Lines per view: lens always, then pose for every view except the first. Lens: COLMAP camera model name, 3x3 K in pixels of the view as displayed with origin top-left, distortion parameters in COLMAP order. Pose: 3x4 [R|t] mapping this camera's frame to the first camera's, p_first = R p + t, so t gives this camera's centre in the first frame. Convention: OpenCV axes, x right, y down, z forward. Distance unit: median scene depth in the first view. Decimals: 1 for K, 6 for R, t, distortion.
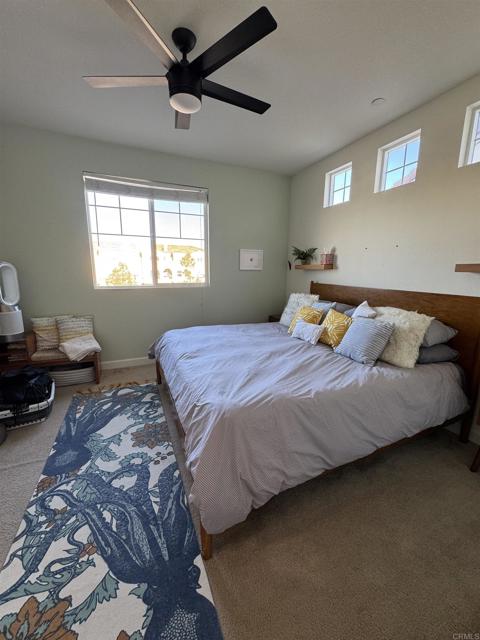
lens RADIAL K [[255.0, 0, 240.7], [0, 255.0, 320.1], [0, 0, 1]] dist [-0.005170, 0.000780]
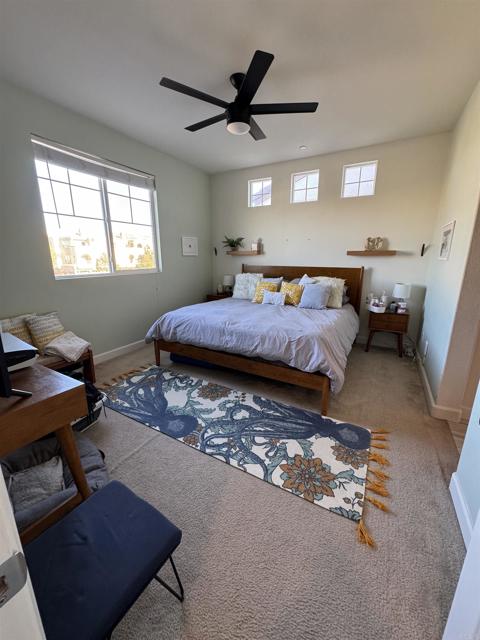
lens RADIAL K [[255.0, 0, 240.3], [0, 255.0, 320.5], [0, 0, 1]] dist [-0.005170, 0.000780]
pose [[0.799349, -0.155650, 0.580357, -0.720134], [0.124224, 0.987808, 0.093829, 0.010684], [-0.587886, -0.002908, 0.808939, -0.051790]]
